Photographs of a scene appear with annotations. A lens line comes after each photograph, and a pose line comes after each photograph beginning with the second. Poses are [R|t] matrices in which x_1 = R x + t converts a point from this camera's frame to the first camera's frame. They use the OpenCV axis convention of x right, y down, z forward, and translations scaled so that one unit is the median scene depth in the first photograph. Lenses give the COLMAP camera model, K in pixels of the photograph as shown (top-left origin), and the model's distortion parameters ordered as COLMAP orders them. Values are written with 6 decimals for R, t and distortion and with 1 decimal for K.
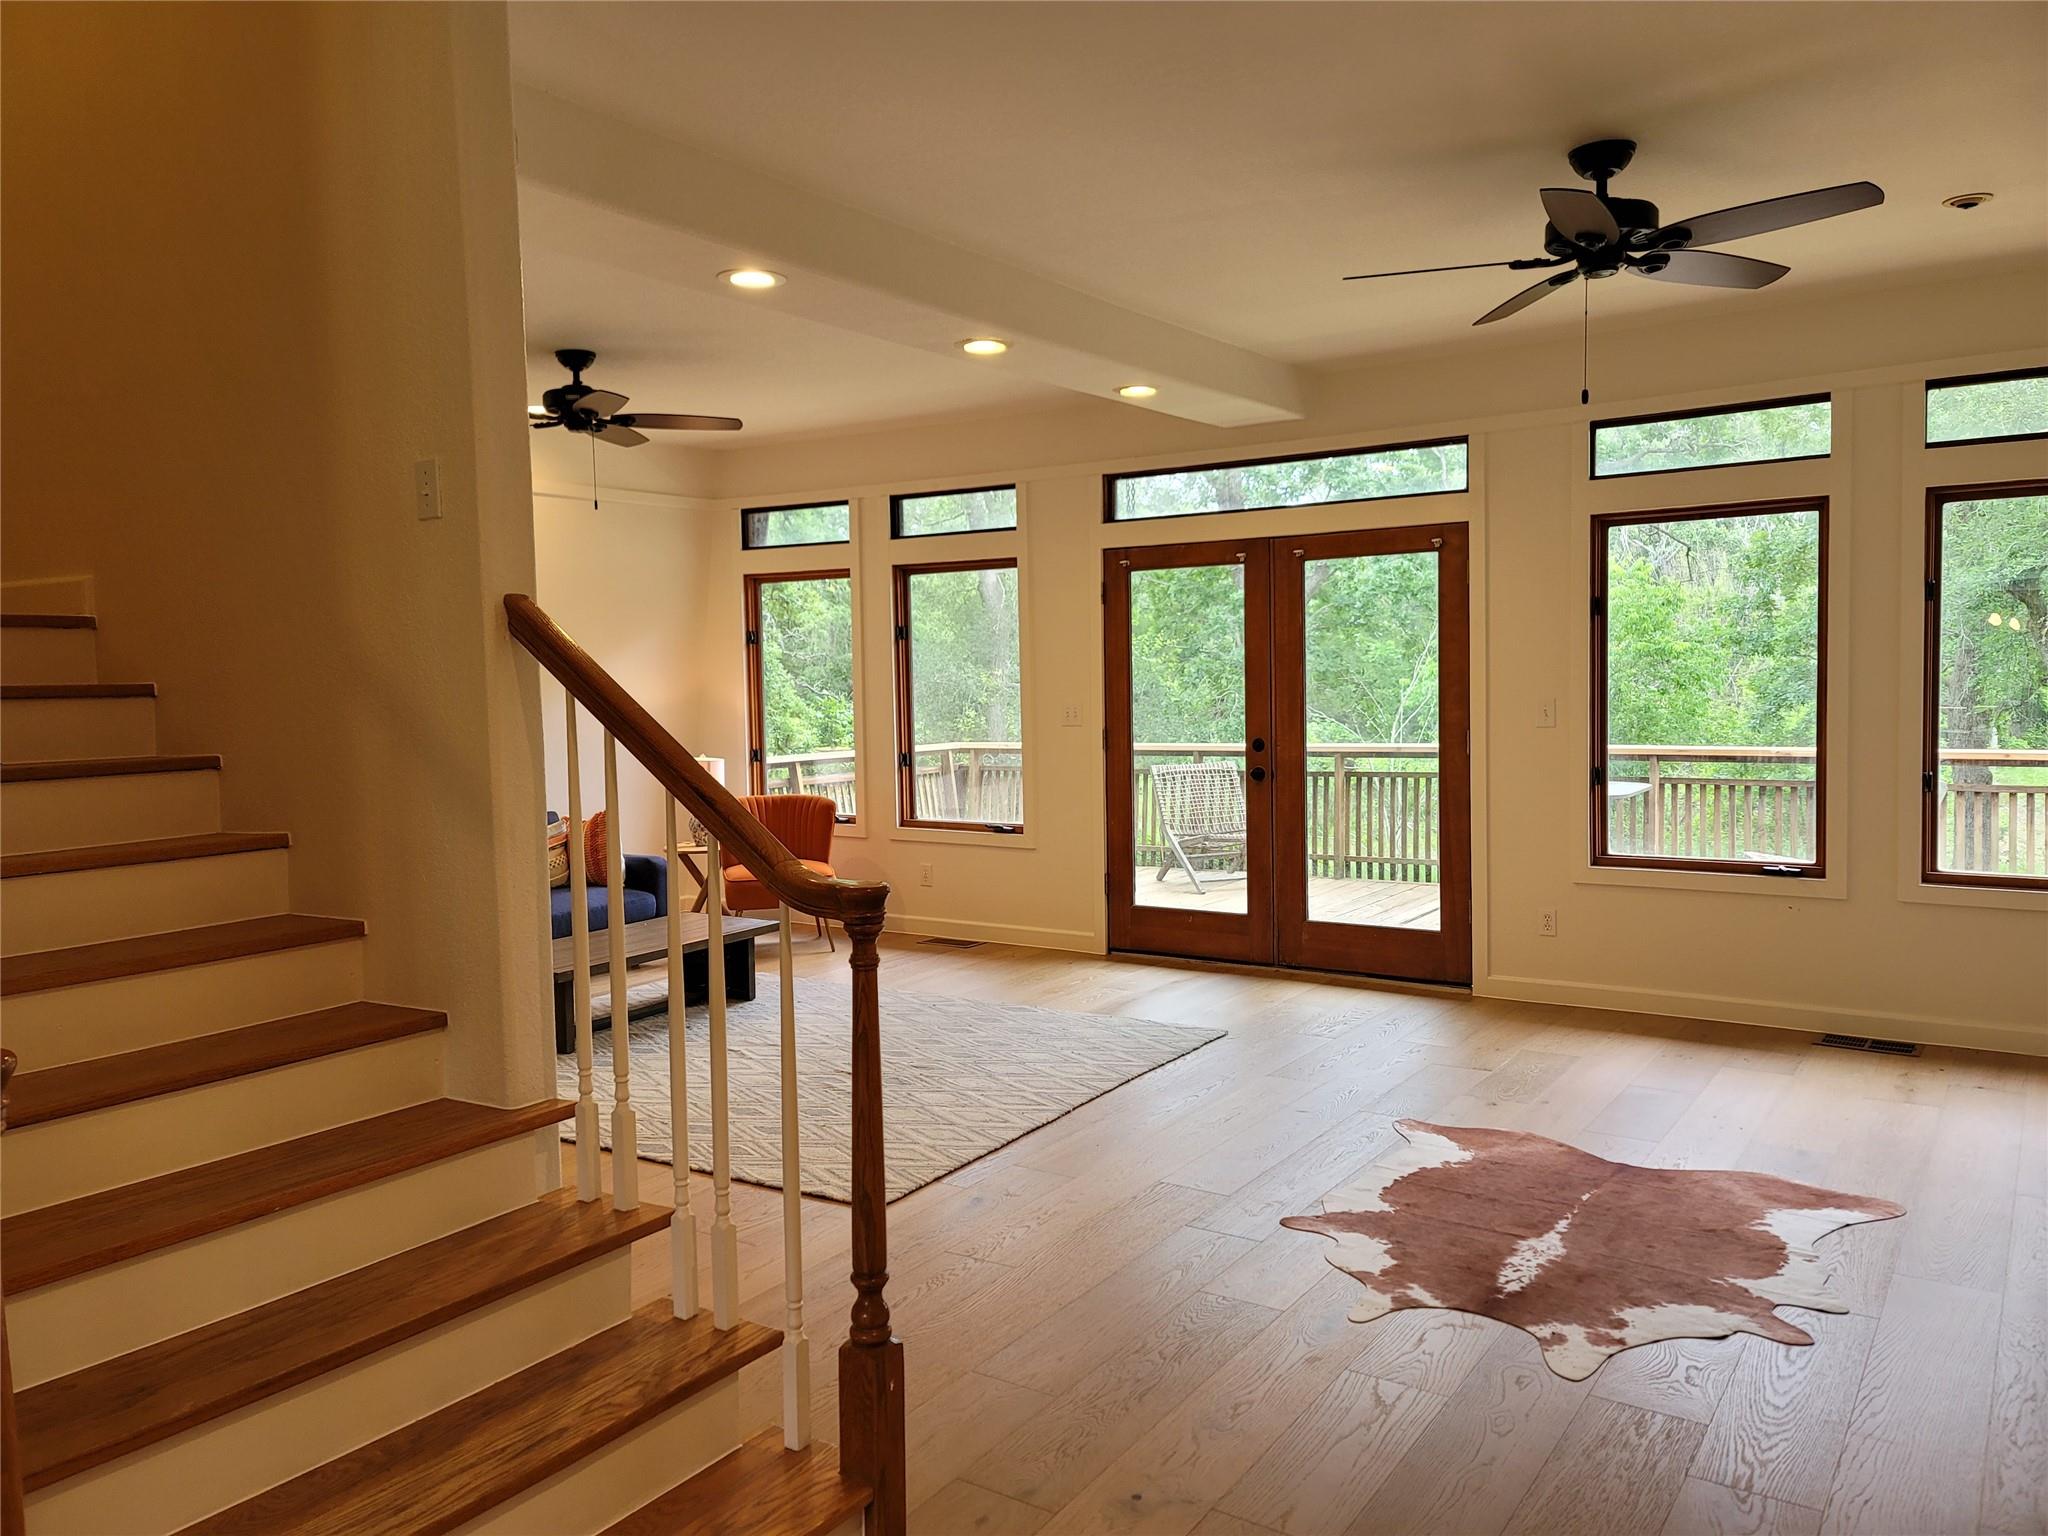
lens RADIAL K [[1510.1, 0, 1024.0], [0, 1510.1, 768.0], [0, 0, 1]] dist [0.086973, -0.094320]
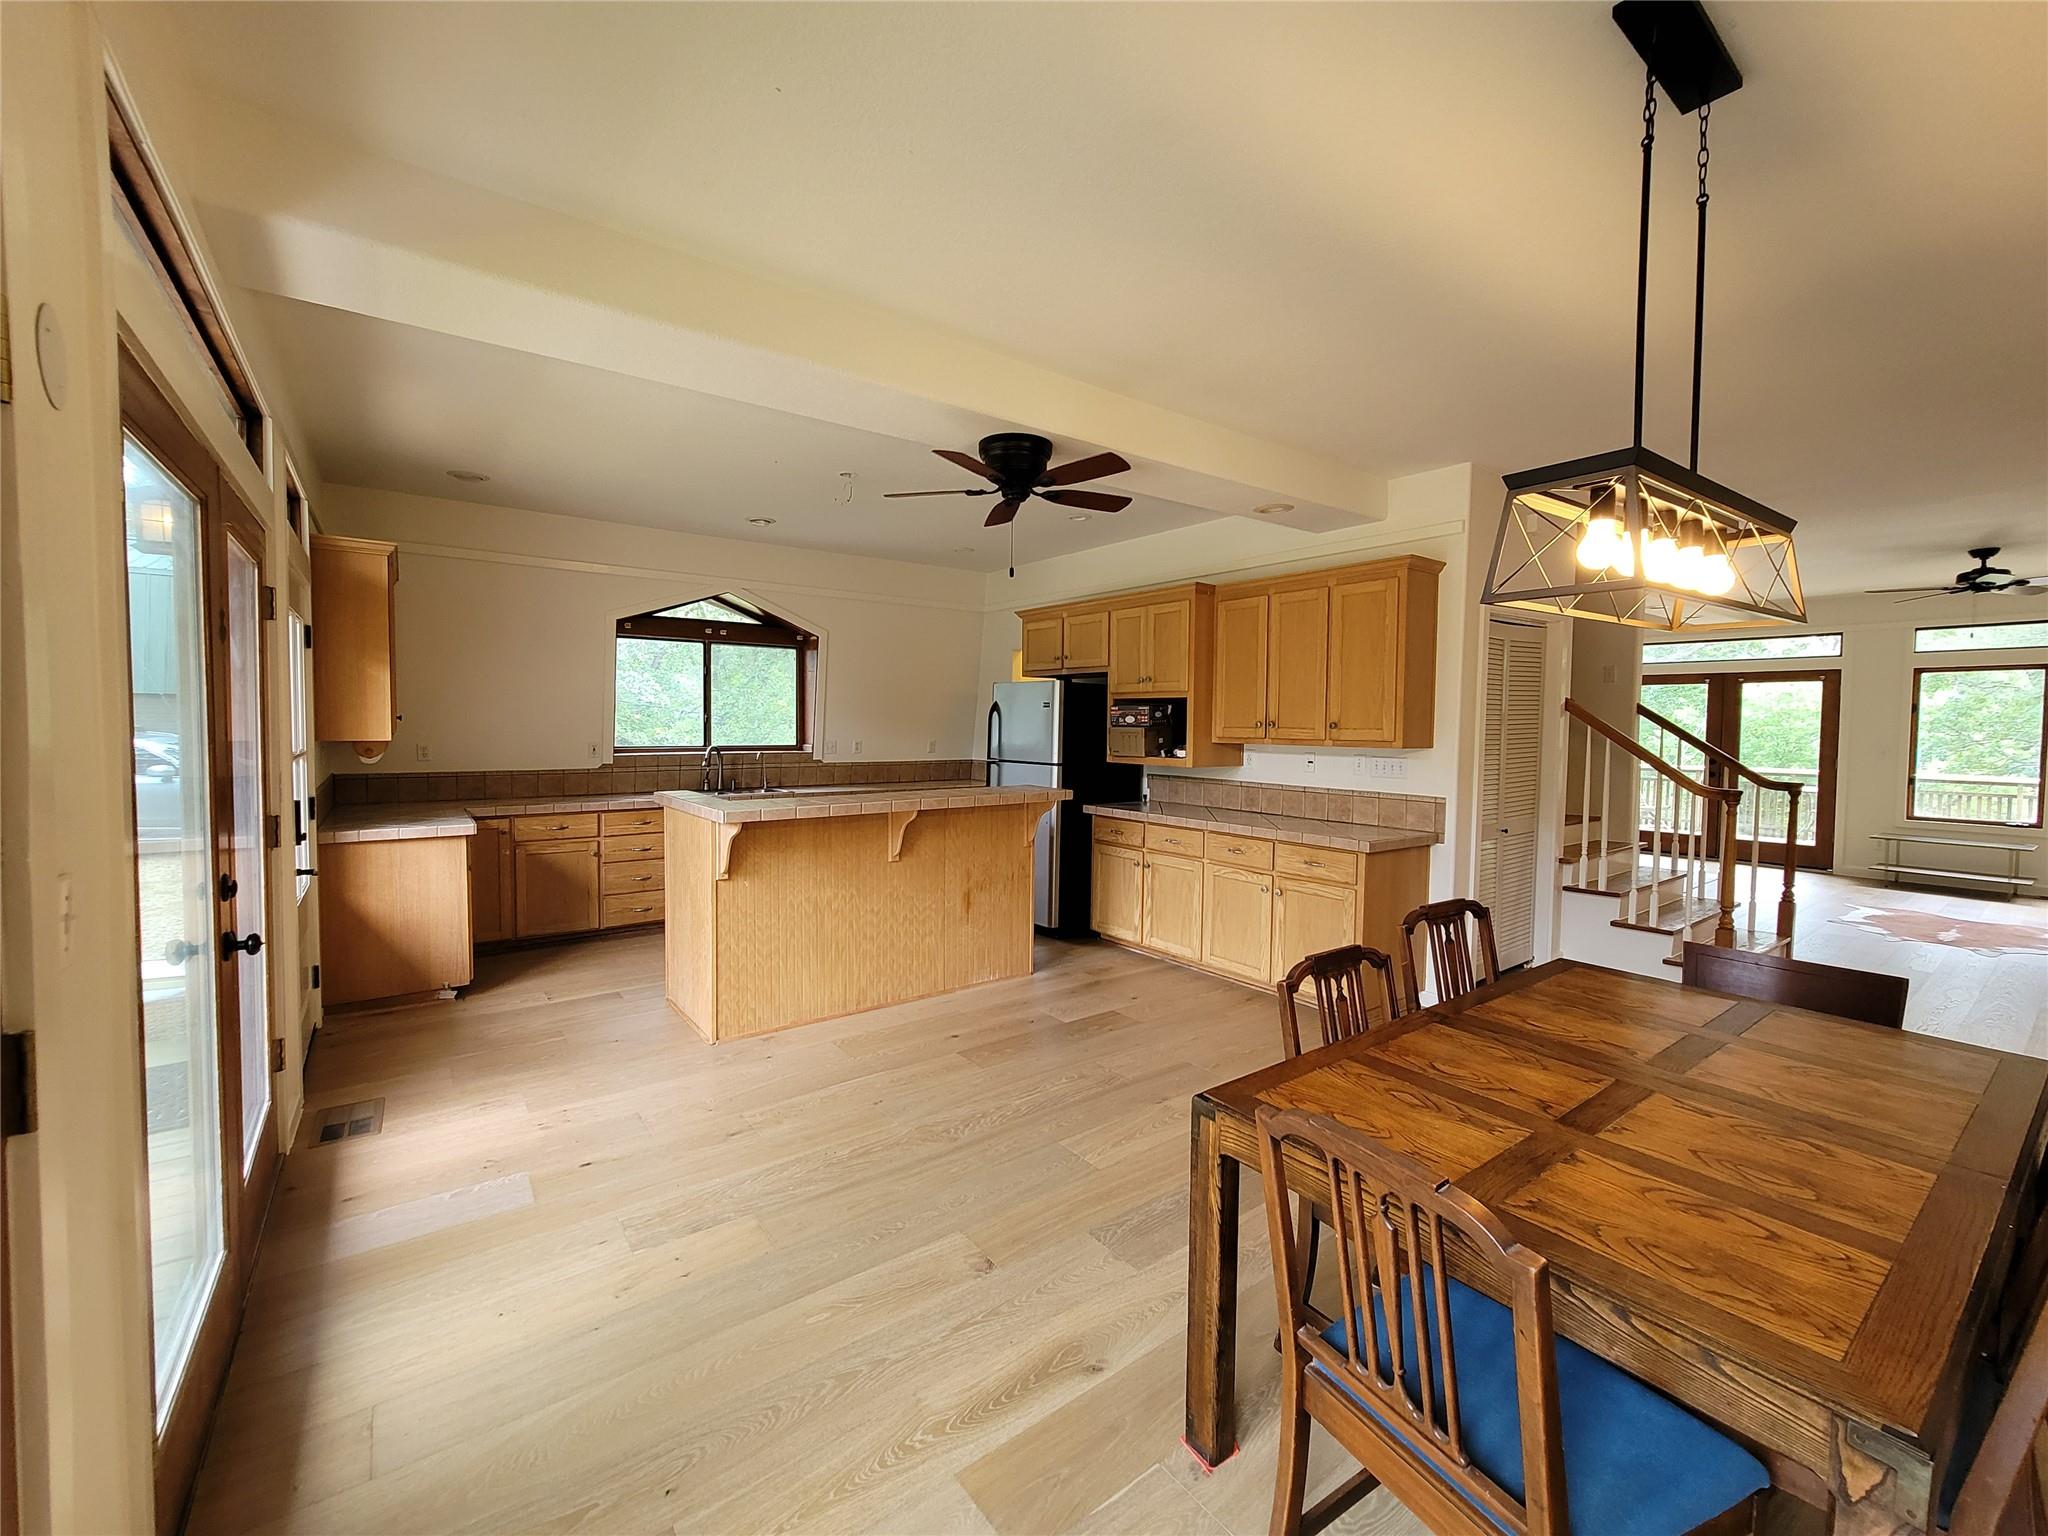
lens RADIAL K [[840.7, 0, 1021.4], [0, 840.7, 755.8], [0, 0, 1]] dist [-0.004511, -0.000521]
pose [[0.945277, 0.045517, -0.323077, -0.438753], [-0.052051, 0.998577, -0.011606, 0.046997], [0.322089, 0.027787, 0.946302, -0.565106]]
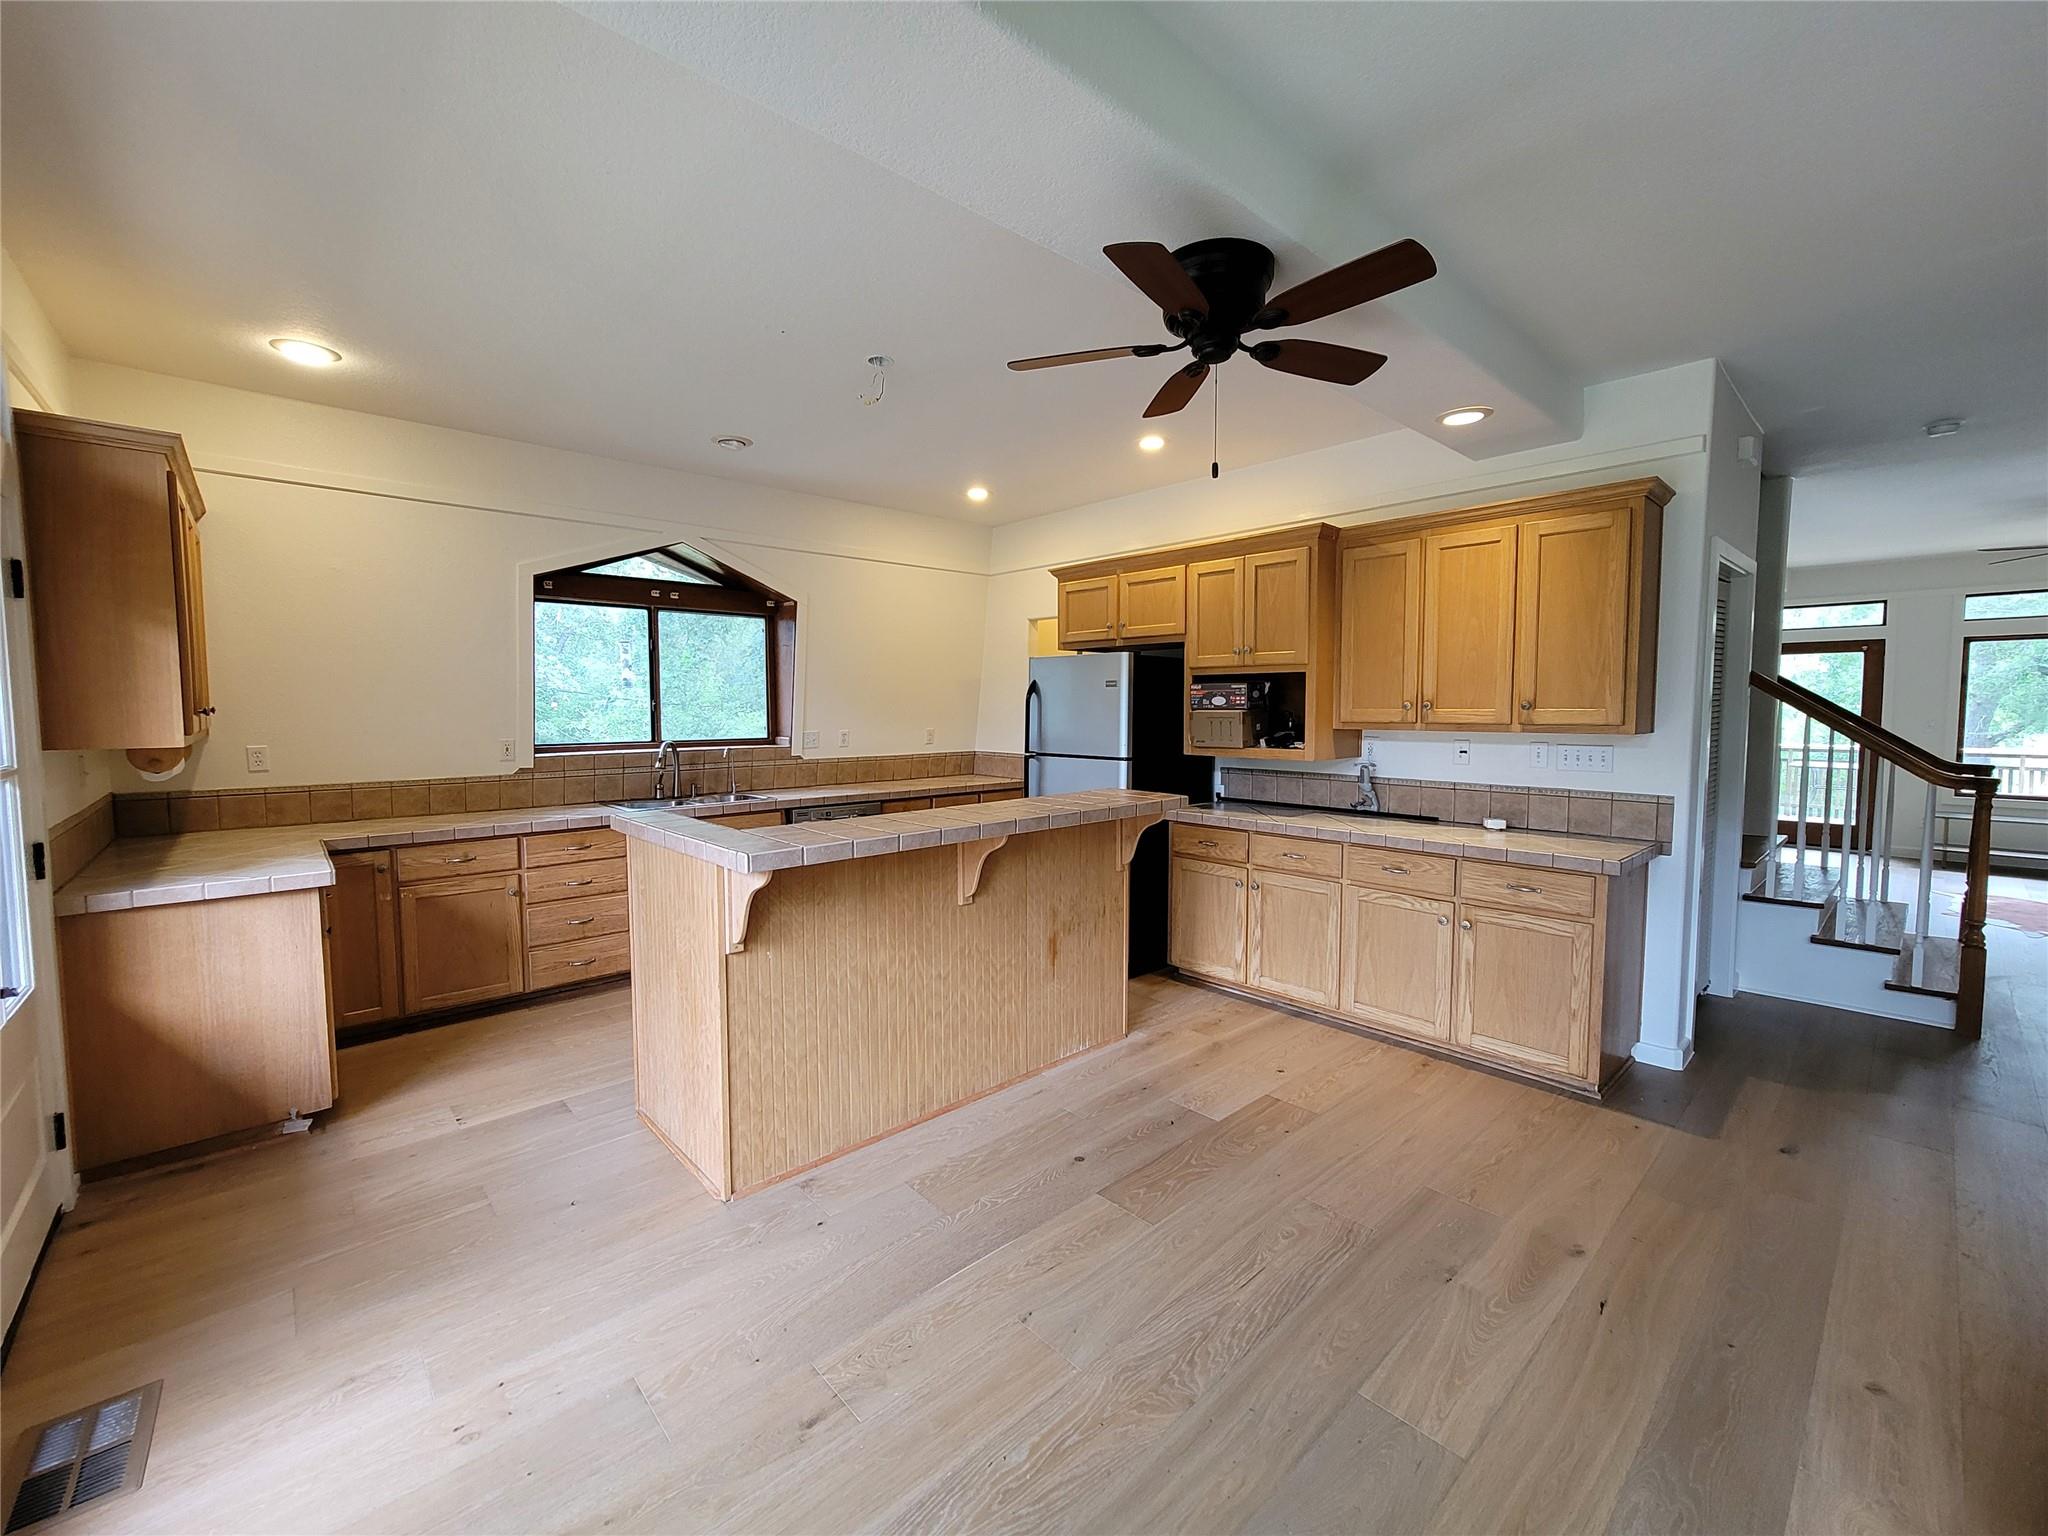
lens RADIAL K [[839.0, 0, 1022.1], [0, 839.0, 758.8], [0, 0, 1]] dist [-0.008287, 0.002863]
pose [[0.972624, 0.035525, -0.229652, -0.592339], [-0.034481, 0.999369, 0.008561, 0.041495], [0.229812, -0.000408, 0.973235, -0.432050]]
